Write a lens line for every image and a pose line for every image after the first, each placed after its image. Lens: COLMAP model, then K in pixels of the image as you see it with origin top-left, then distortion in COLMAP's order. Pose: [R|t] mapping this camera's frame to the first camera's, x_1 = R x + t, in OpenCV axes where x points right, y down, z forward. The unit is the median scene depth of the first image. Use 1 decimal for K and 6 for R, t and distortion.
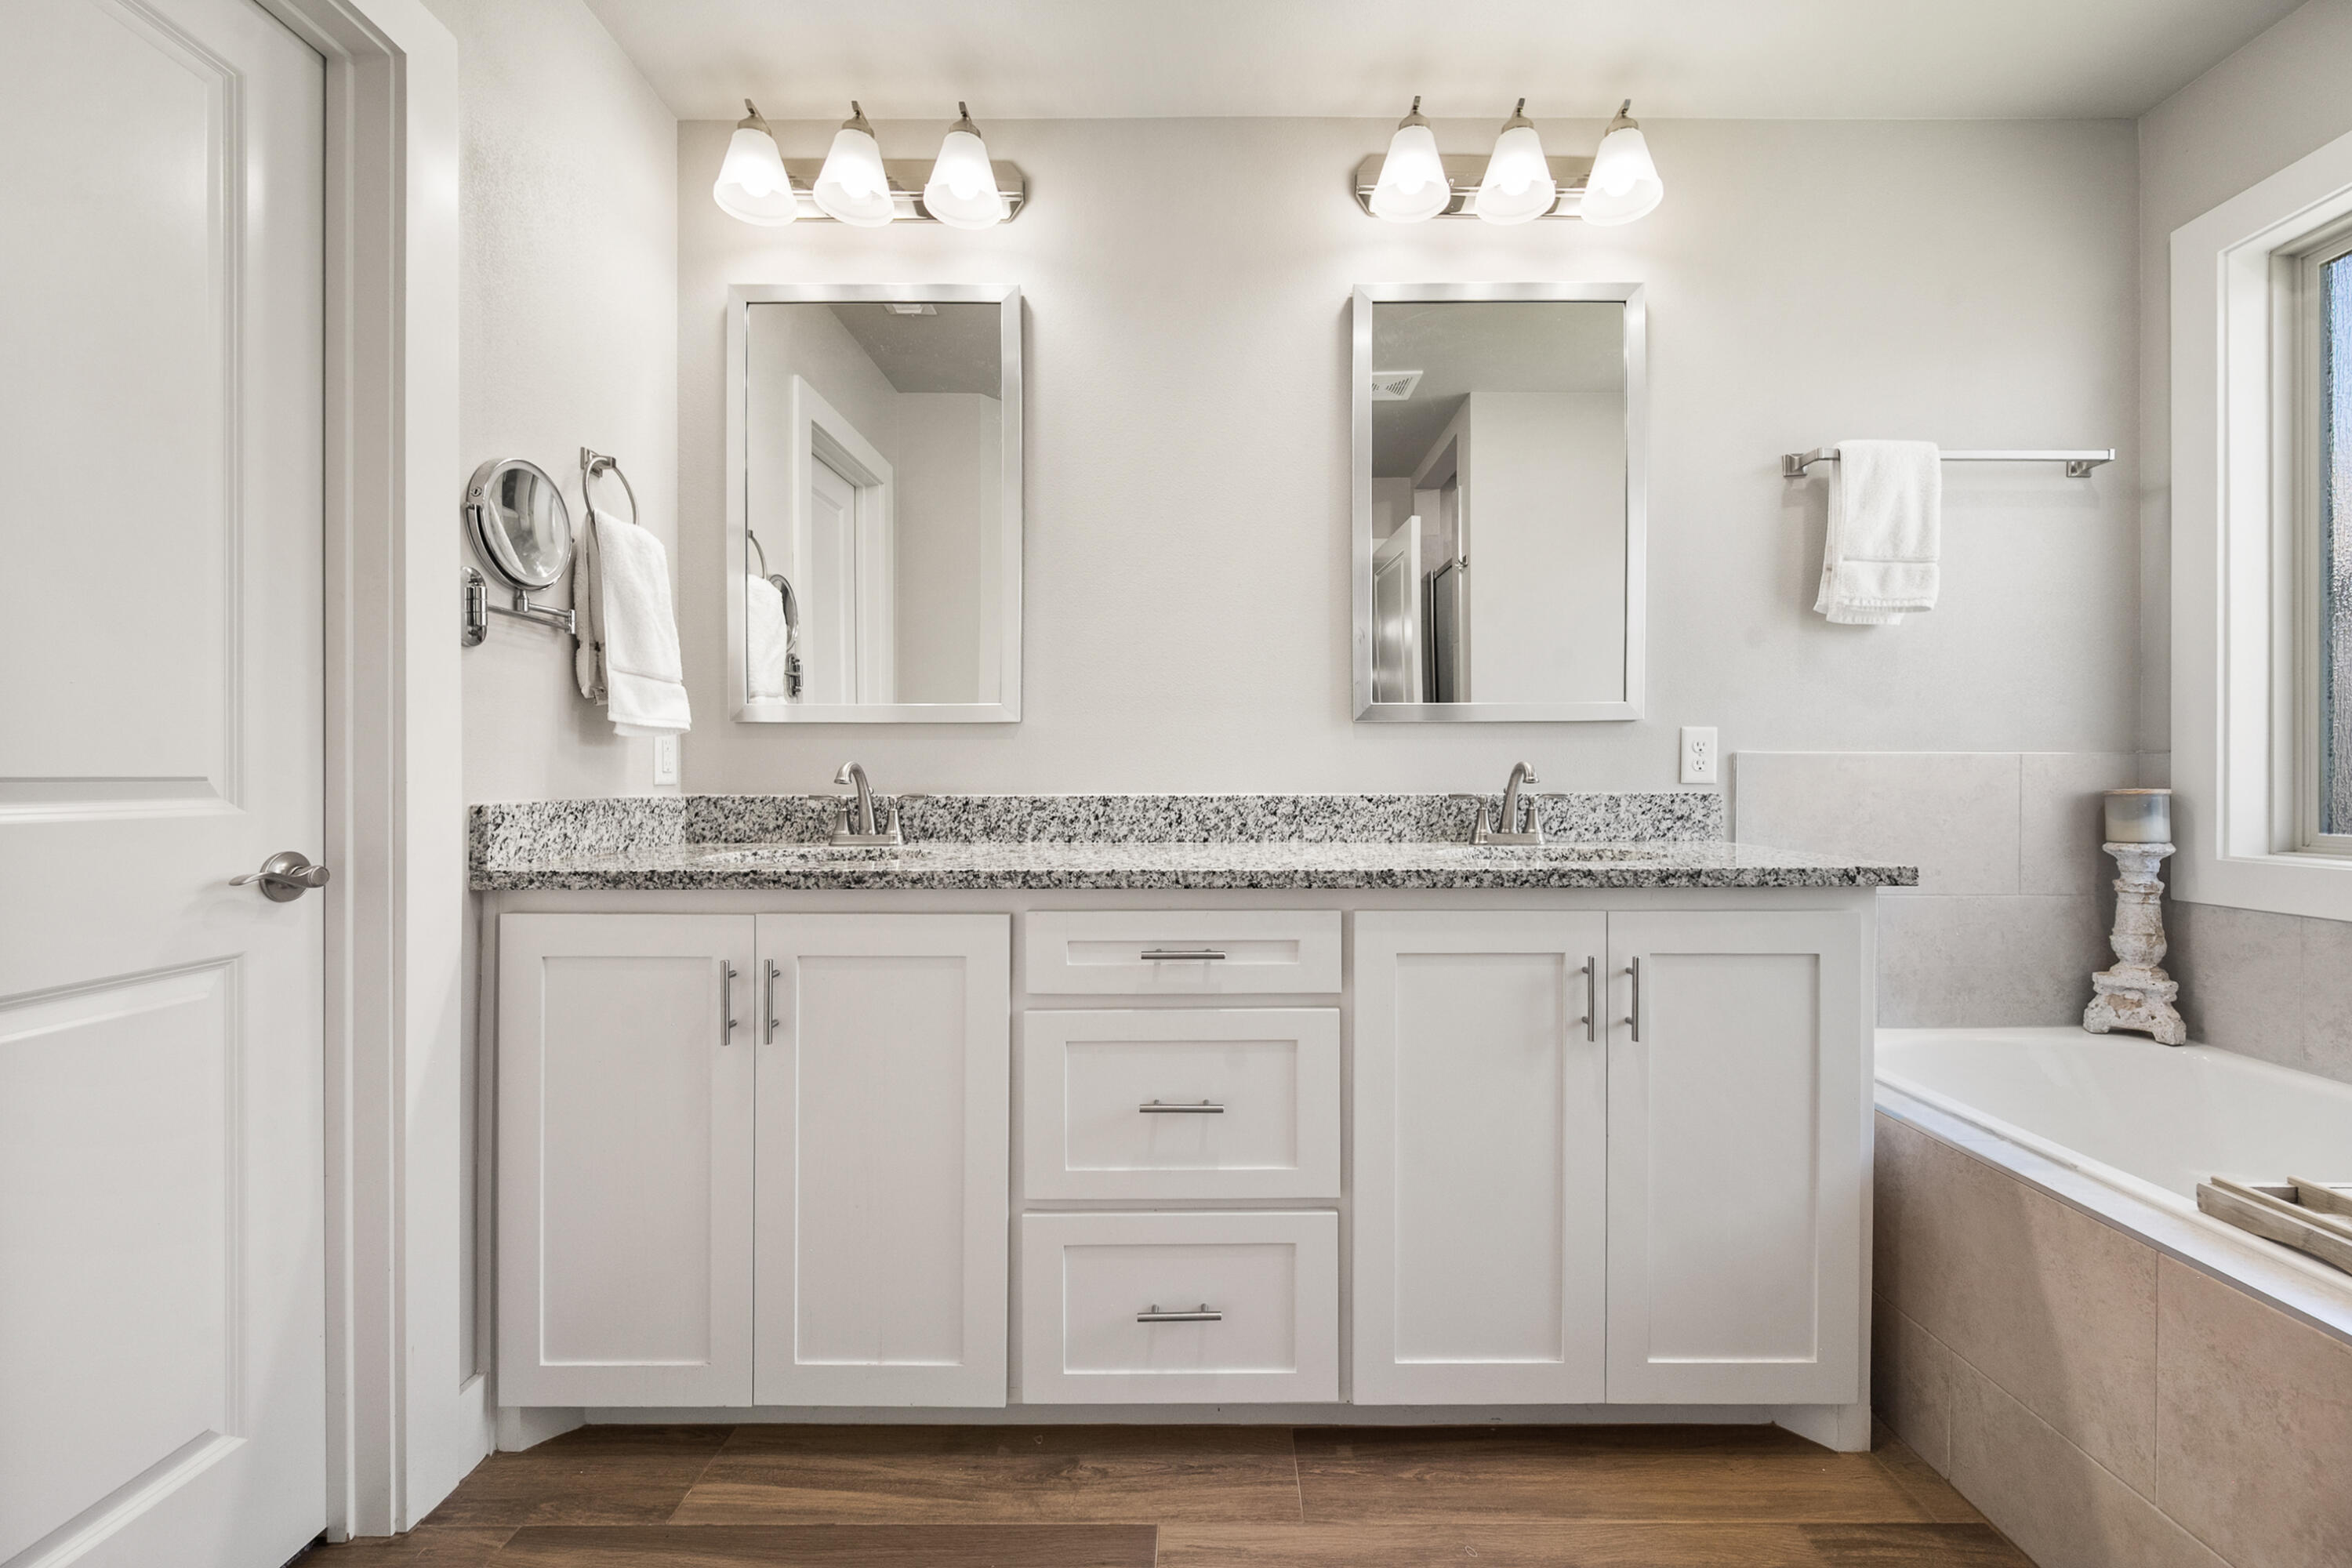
lens RADIAL K [[939.8, 0, 1204.4], [0, 939.8, 780.5], [0, 0, 1]] dist [-0.004193, 0.000943]
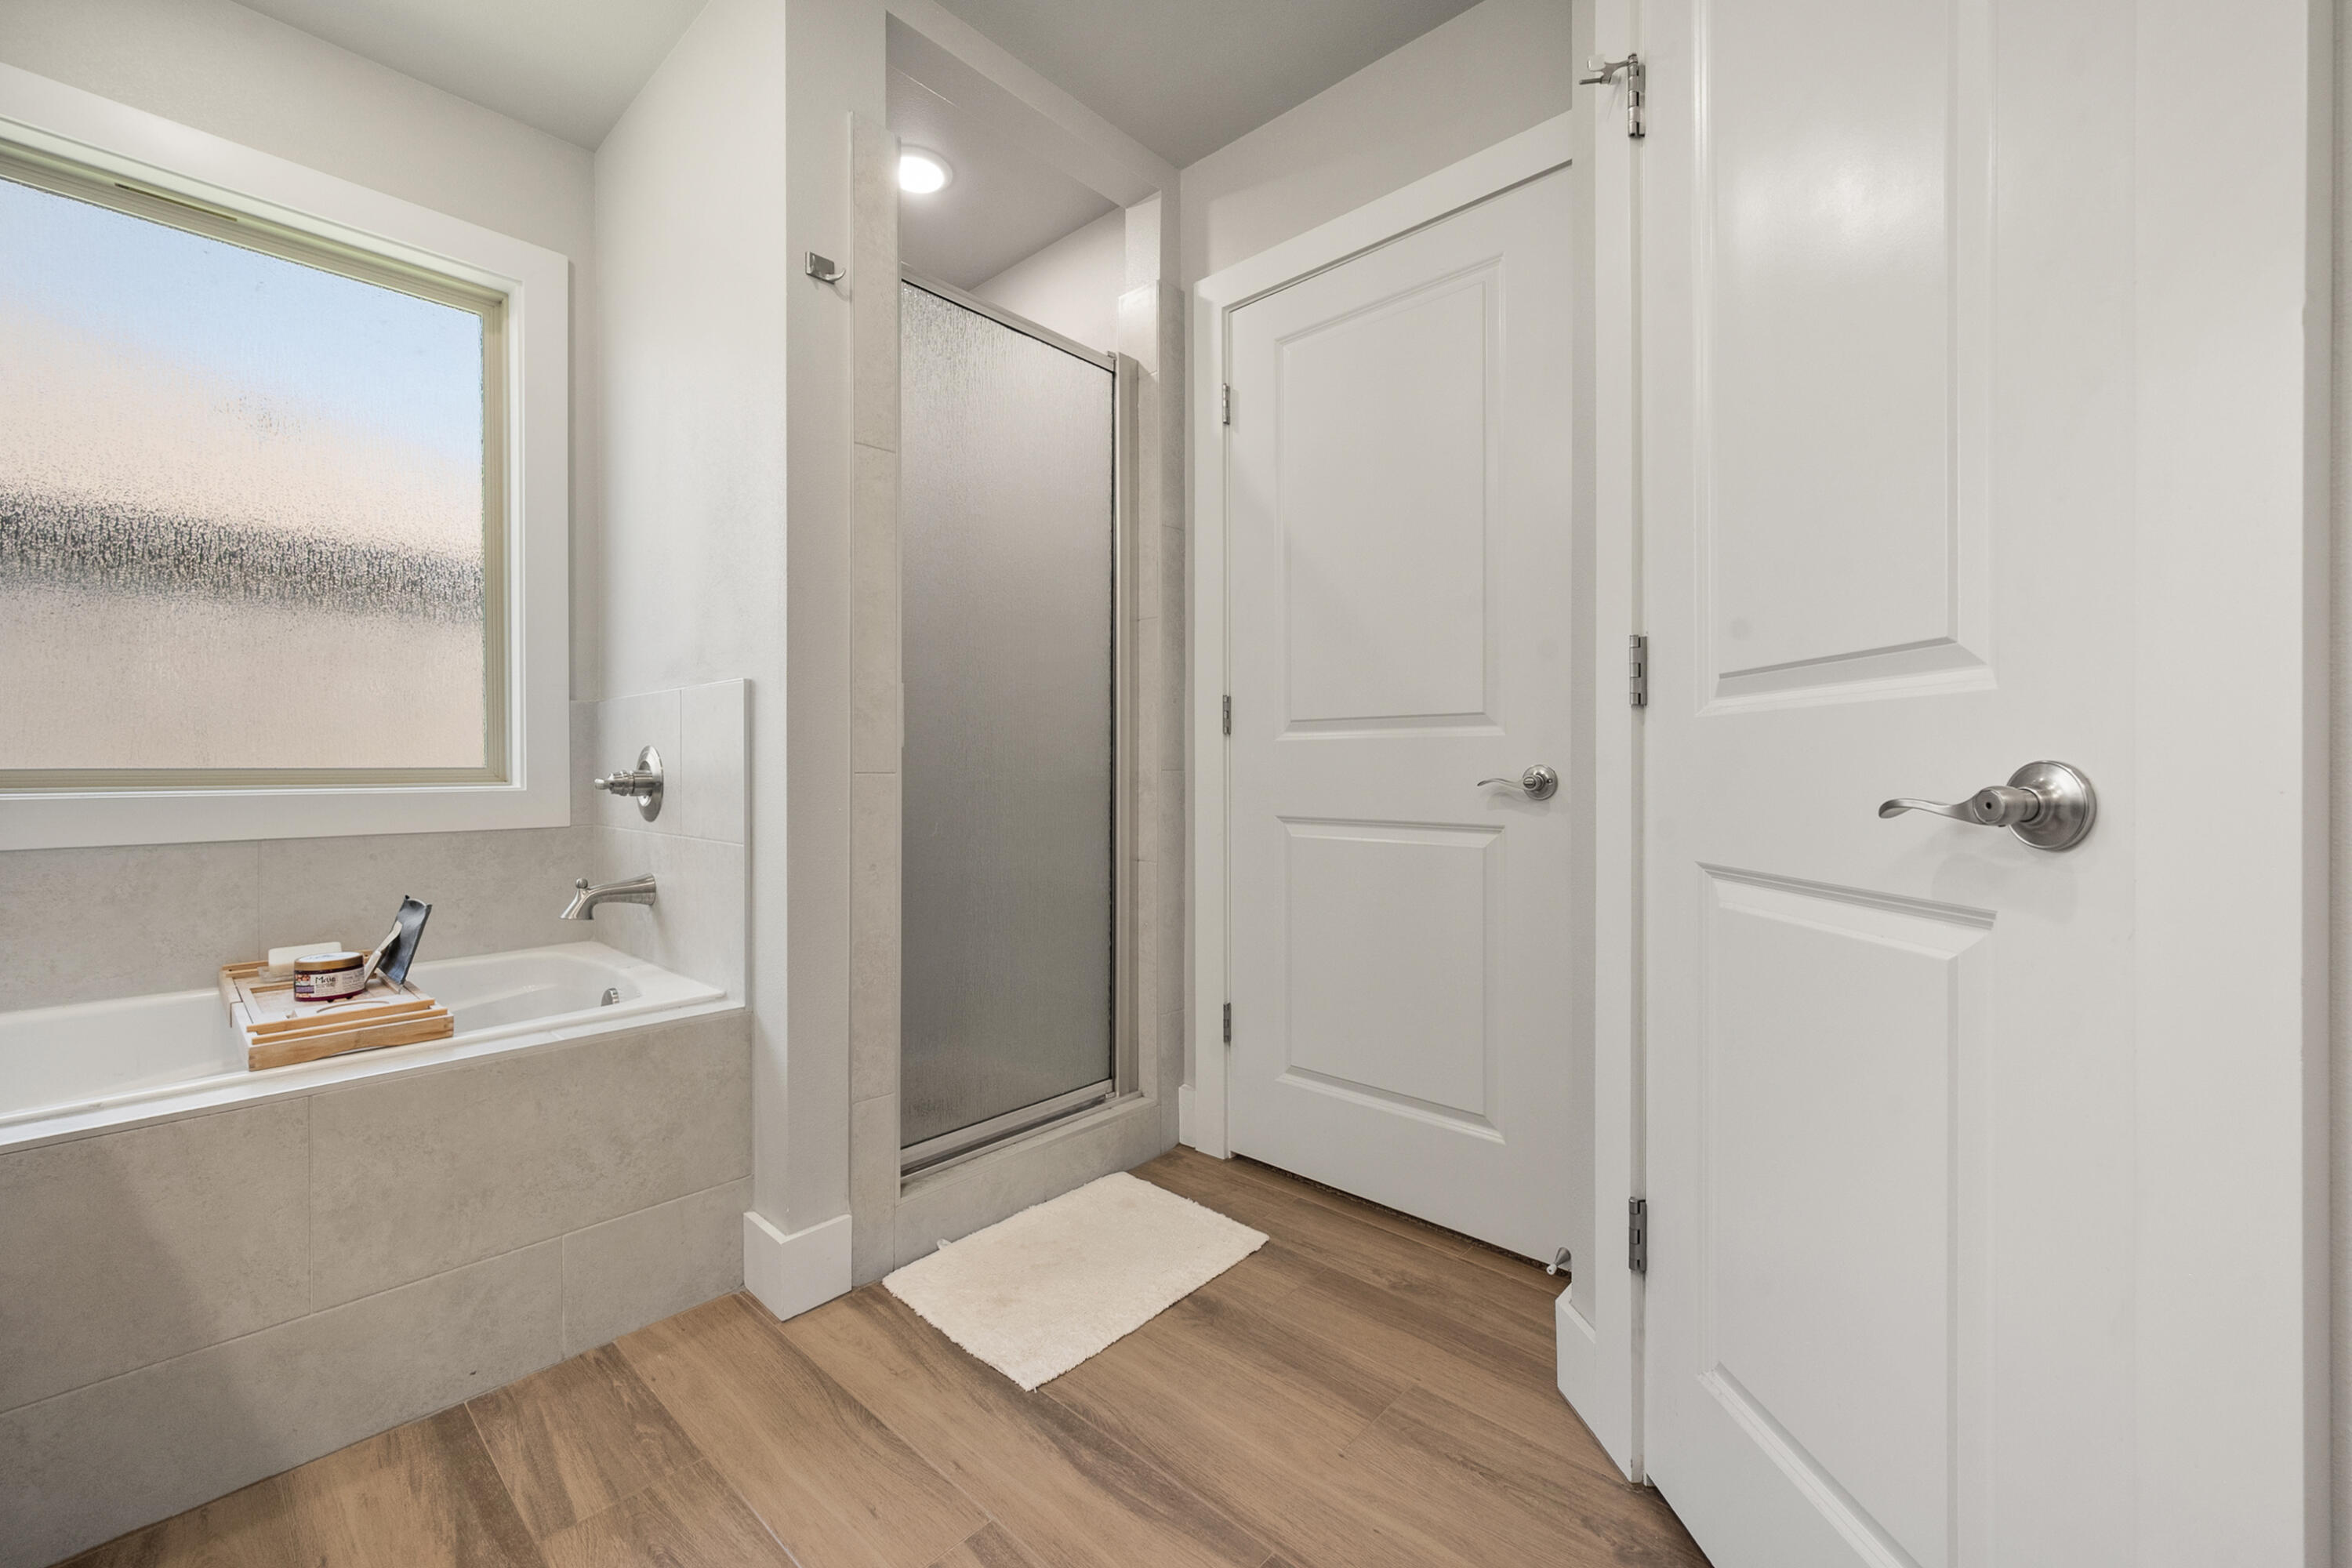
lens RADIAL K [[939.8, 0, 1177.5], [0, 939.8, 771.3], [0, 0, 1]] dist [-0.004193, 0.000943]
pose [[-0.740224, -0.004636, 0.672345, -0.337674], [0.002990, 0.999944, 0.010187, 0.051779], [-0.672354, 0.009551, -0.740168, 0.669272]]
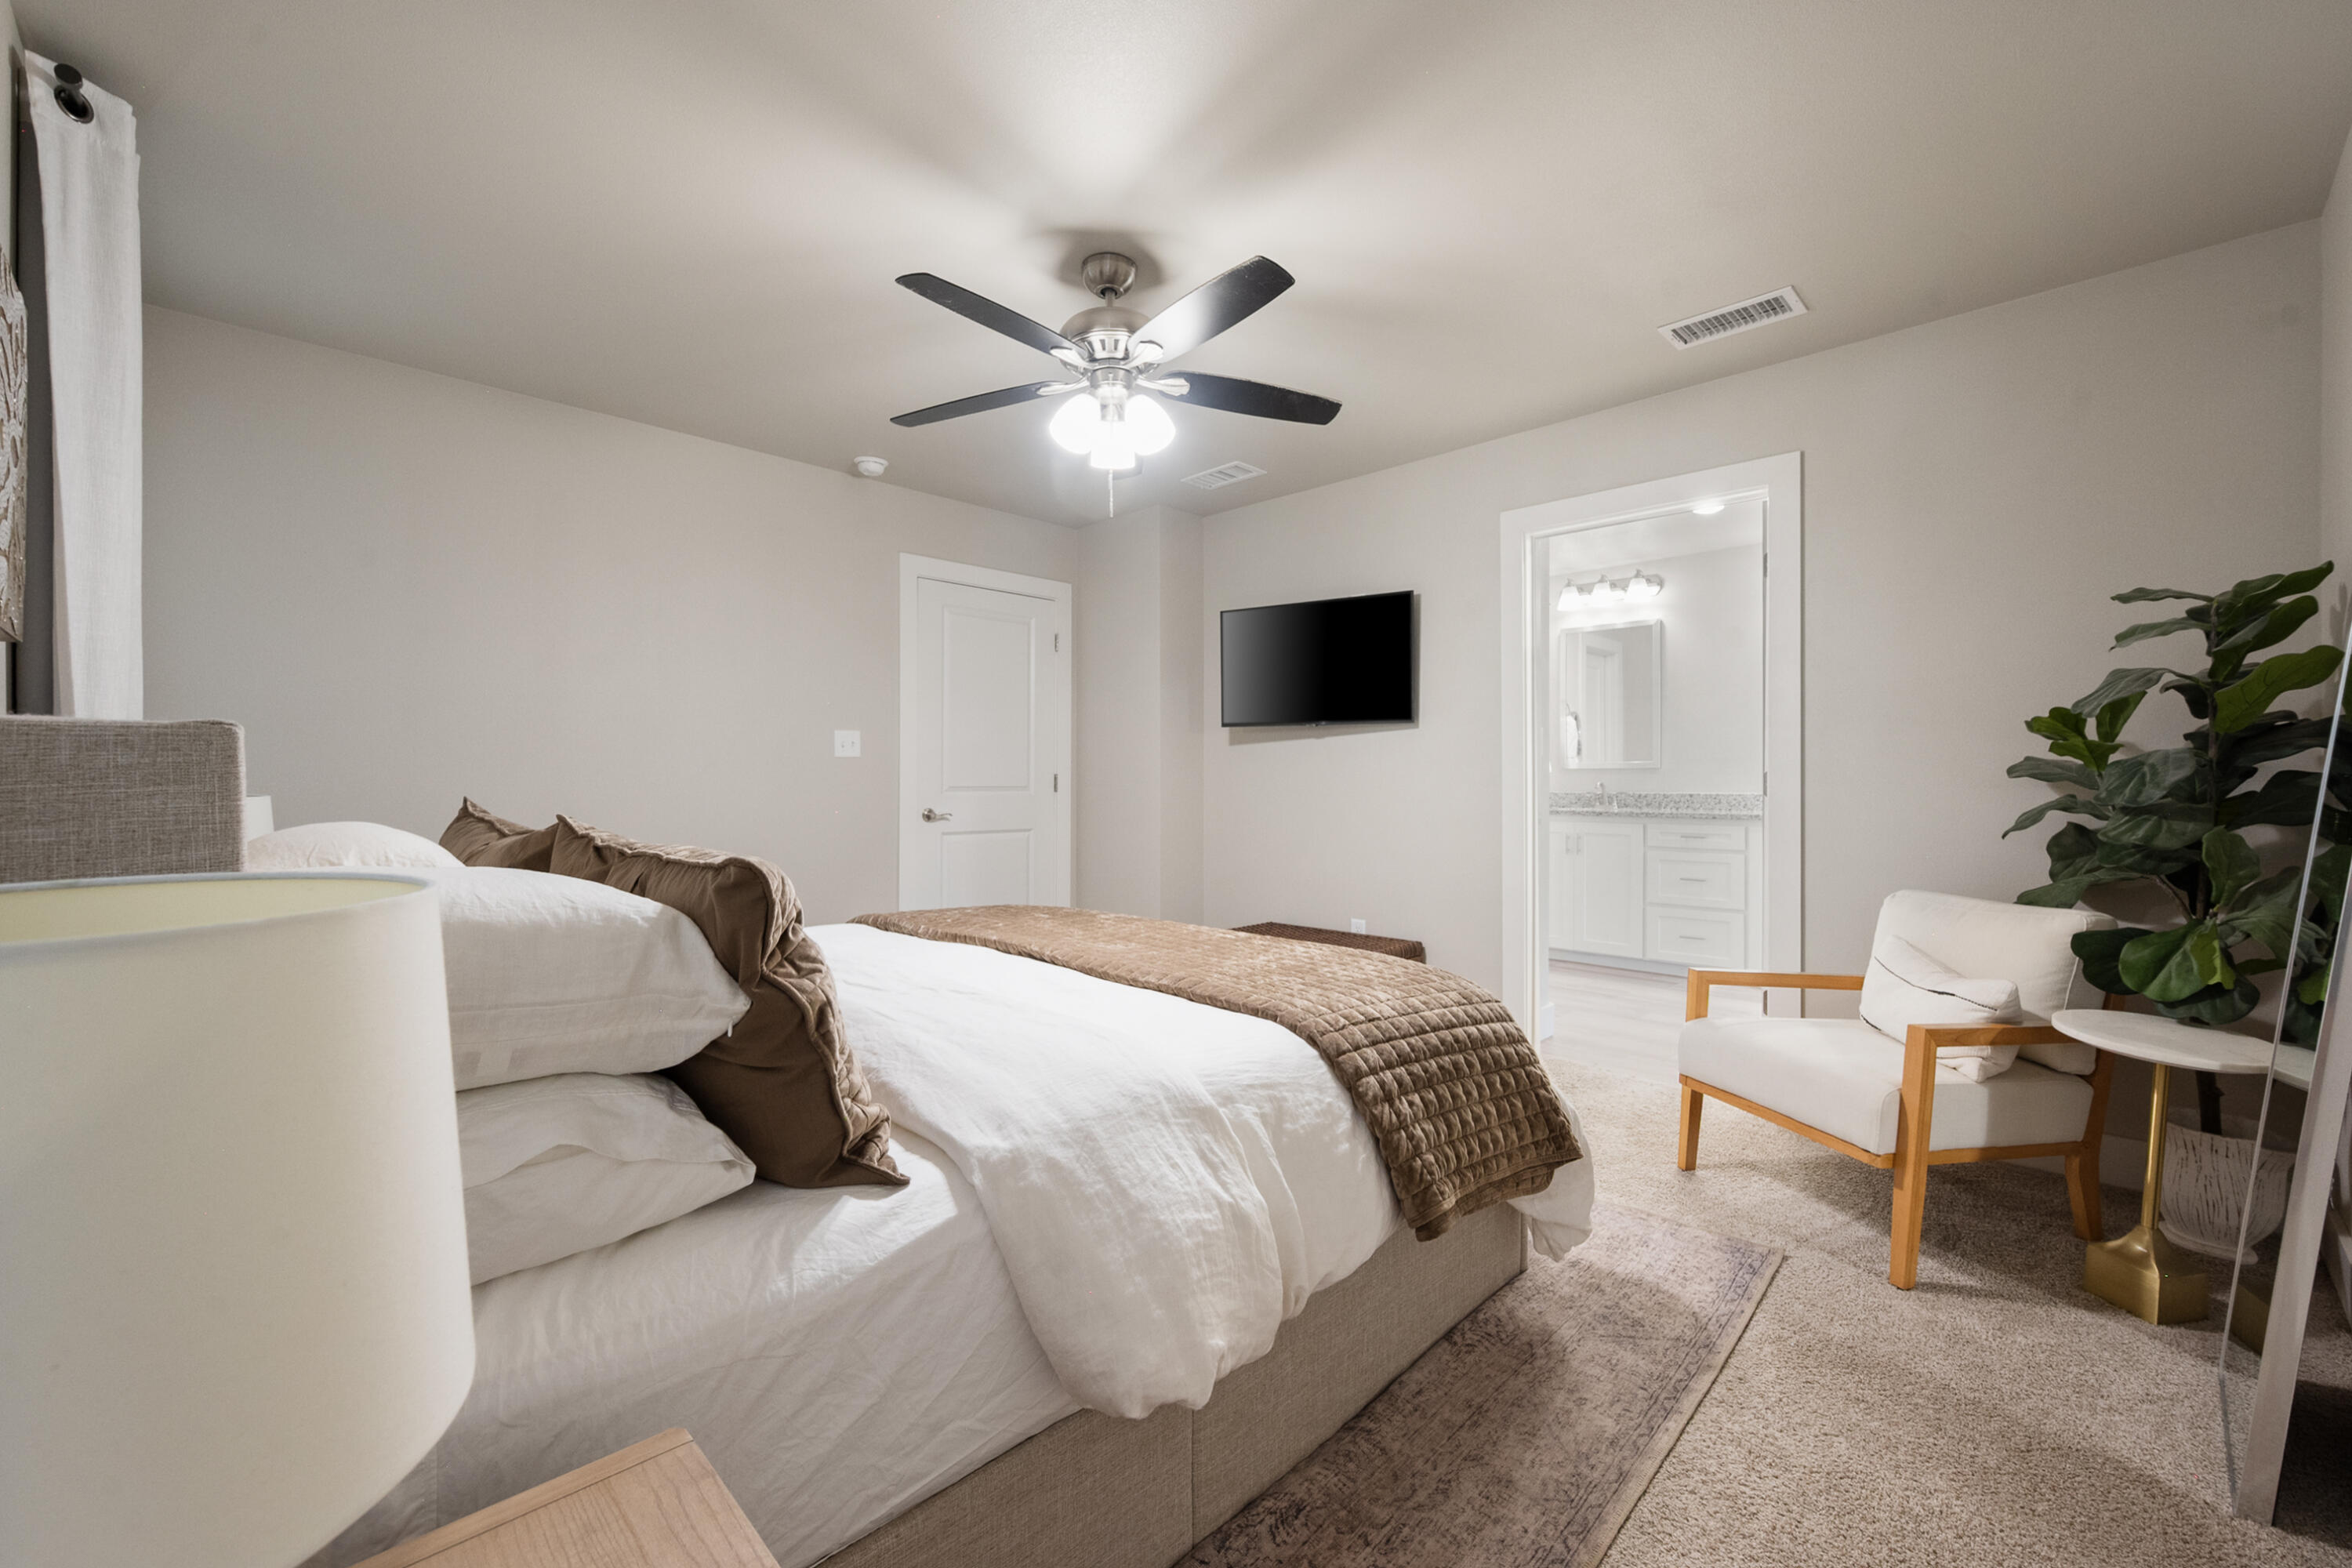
lens RADIAL K [[949.0, 0, 1173.9], [0, 949.0, 778.5], [0, 0, 1]] dist [0.000130, -0.000044]
pose [[0.699970, -0.003686, -0.714162, 0.902351], [-0.001270, 0.999979, -0.006405, -0.009586], [0.714171, 0.005390, 0.699951, -2.265099]]
